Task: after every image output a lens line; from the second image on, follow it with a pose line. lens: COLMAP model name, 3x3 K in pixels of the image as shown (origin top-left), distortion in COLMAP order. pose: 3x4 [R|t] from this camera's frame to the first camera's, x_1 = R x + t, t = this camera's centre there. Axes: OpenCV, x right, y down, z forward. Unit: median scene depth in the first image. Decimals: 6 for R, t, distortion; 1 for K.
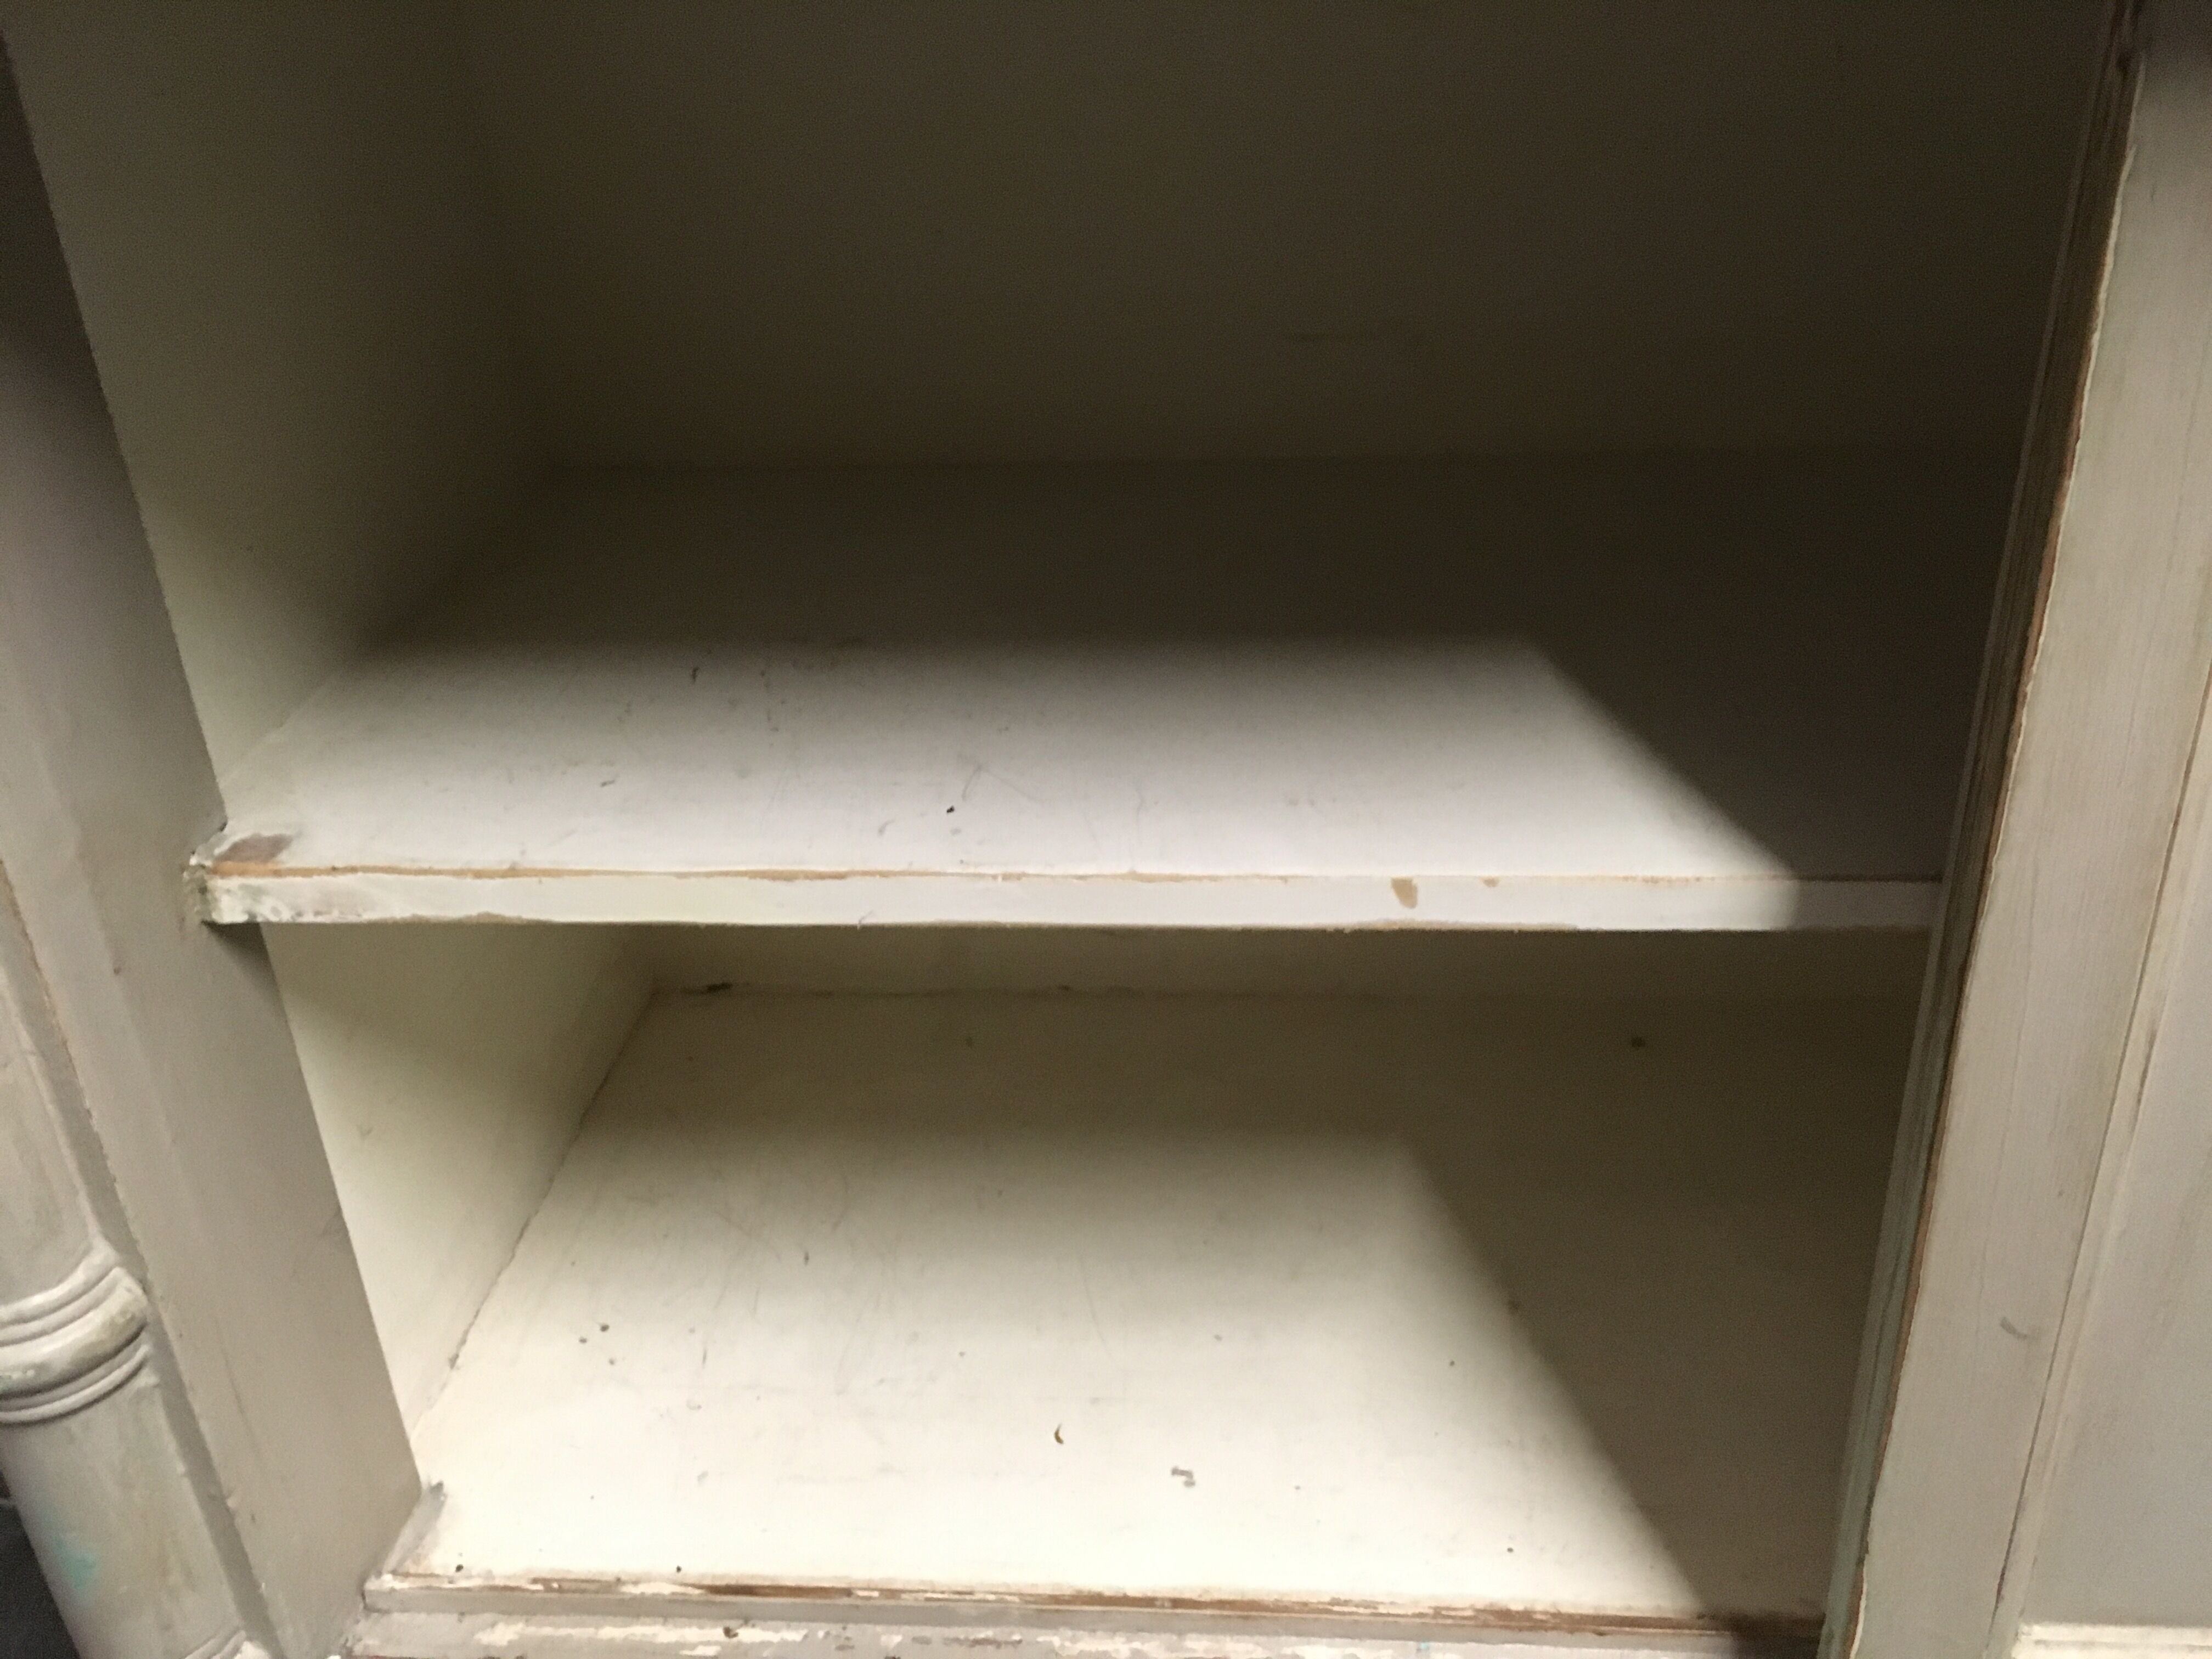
lens RADIAL K [[1937.3, 0, 1140.0], [0, 1937.3, 816.7], [0, 0, 1]] dist [0.084612, -0.135655]
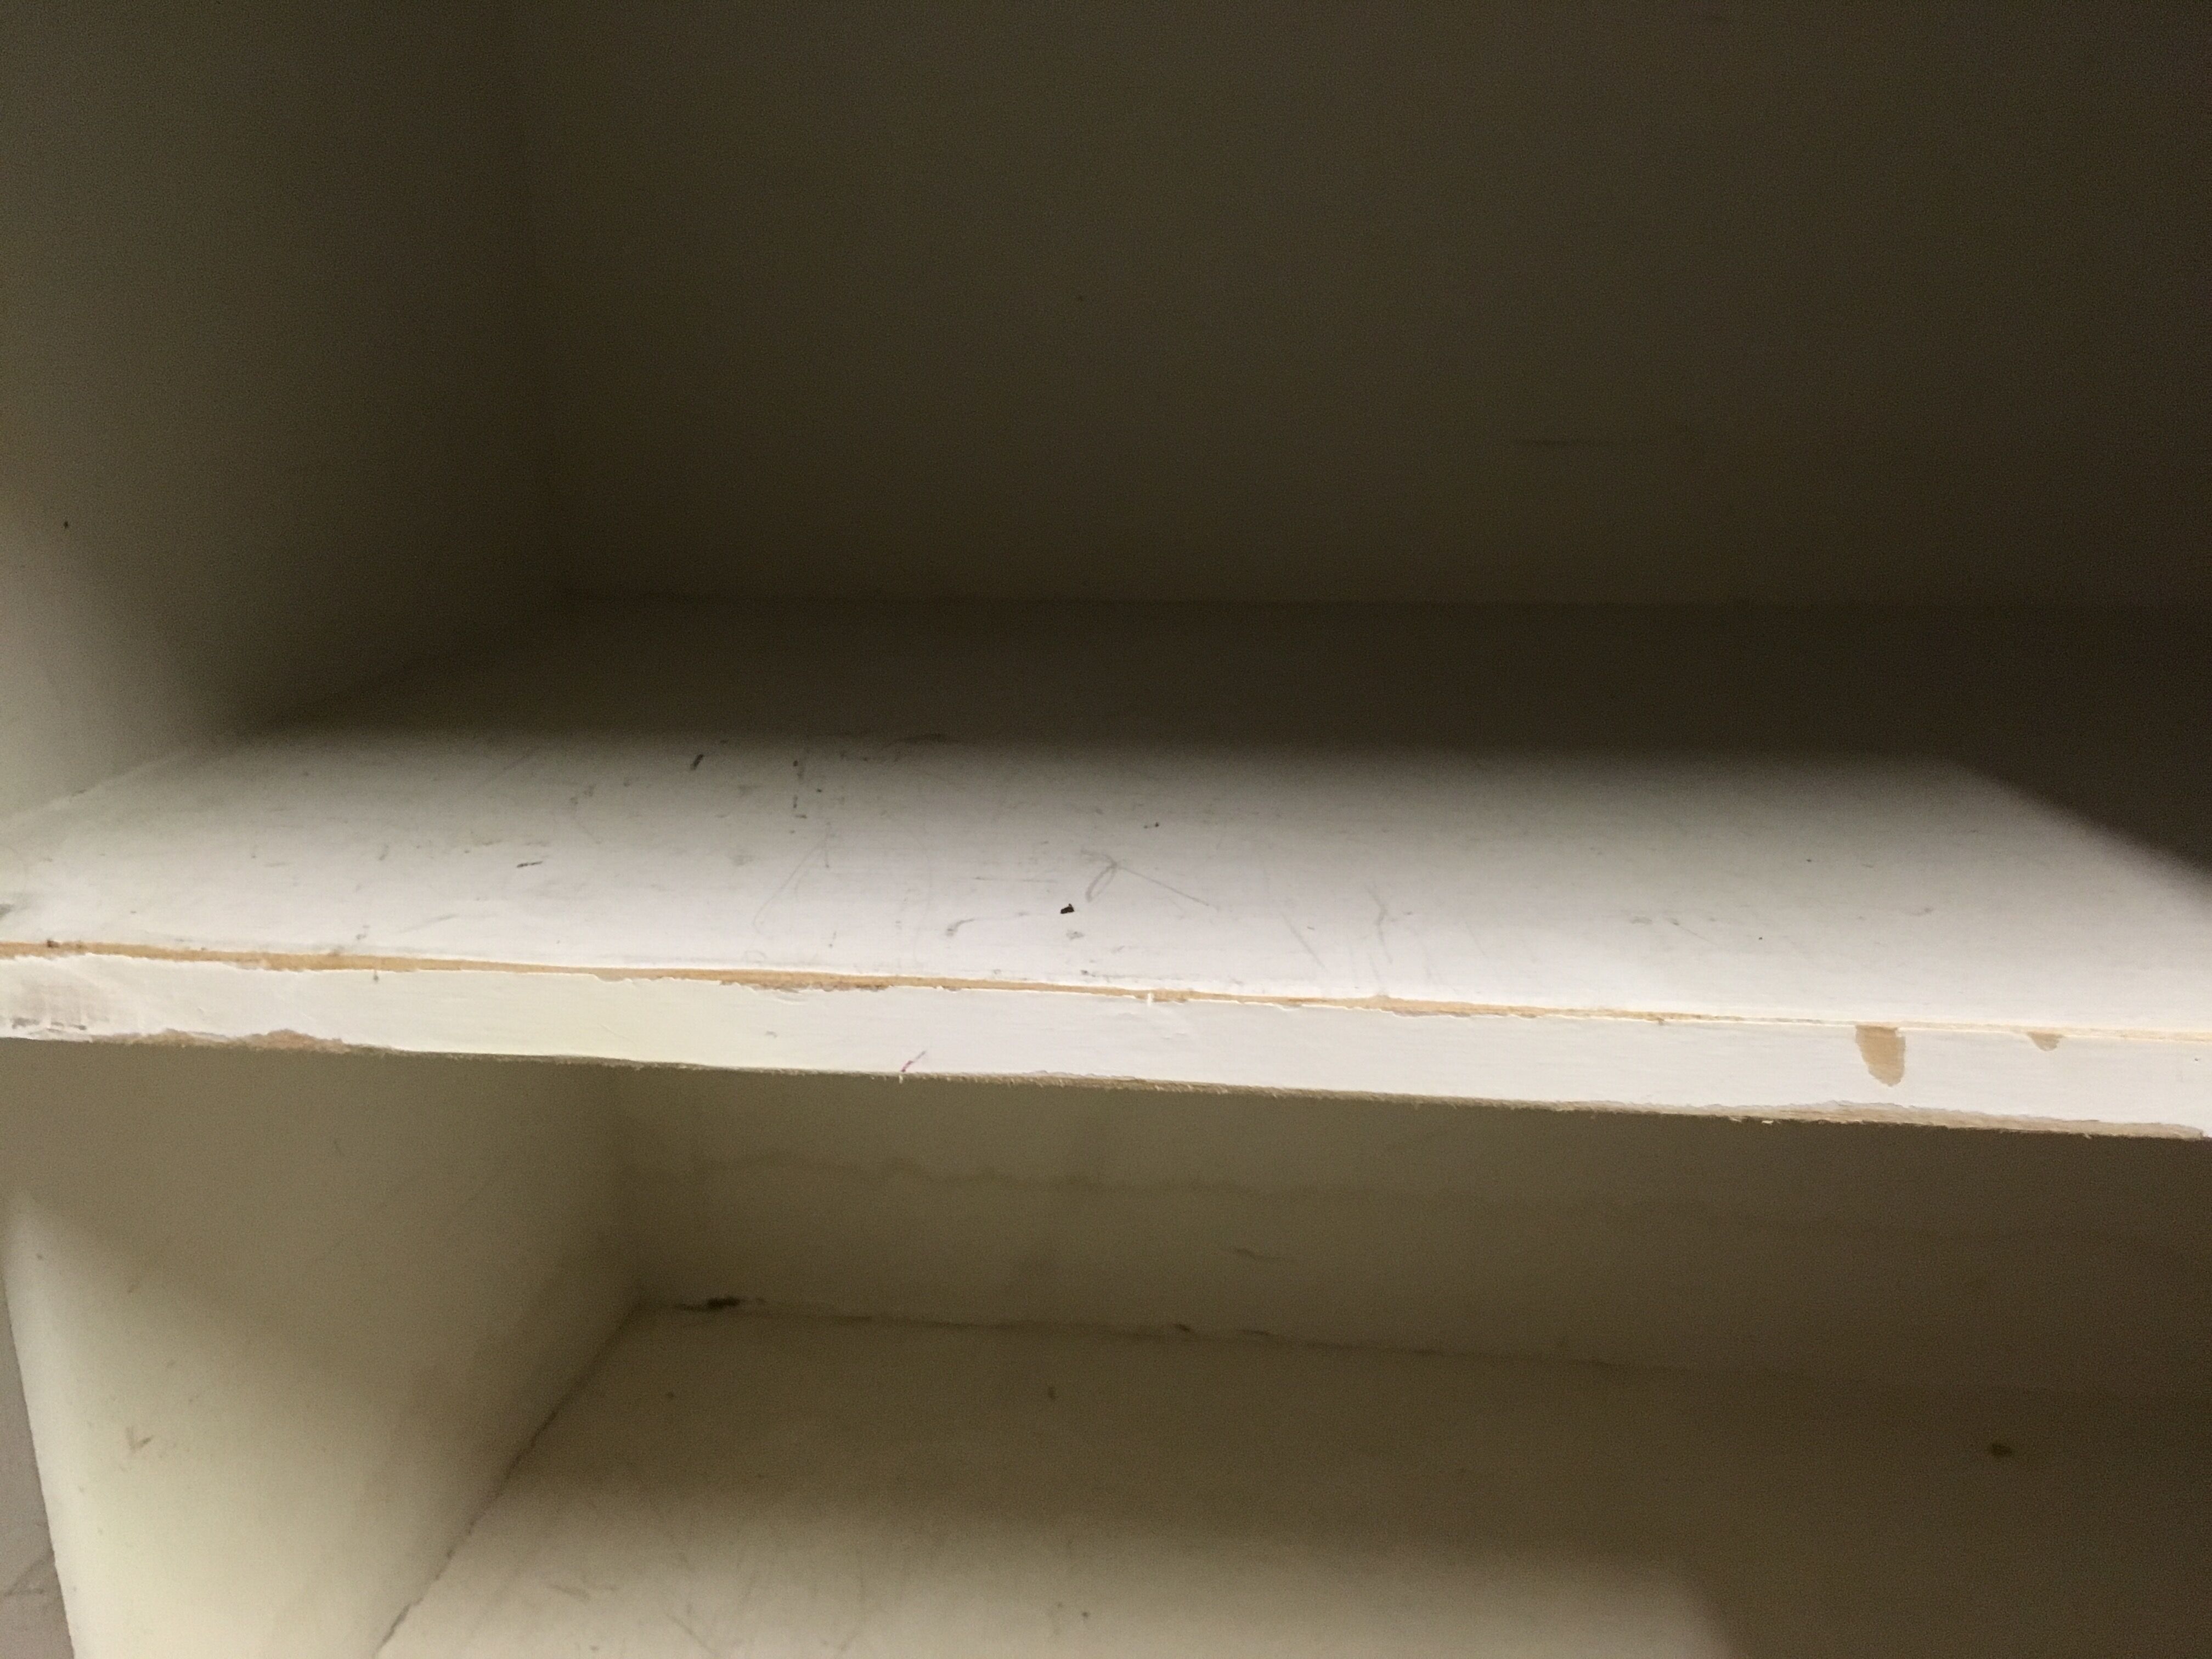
lens RADIAL K [[1937.3, 0, 1140.0], [0, 1937.3, 816.7], [0, 0, 1]] dist [0.084612, -0.135655]
pose [[0.997797, 0.044365, -0.049319, -0.047803], [-0.053783, 0.976238, -0.209921, 0.097684], [0.038834, 0.212111, 0.976474, 0.414623]]
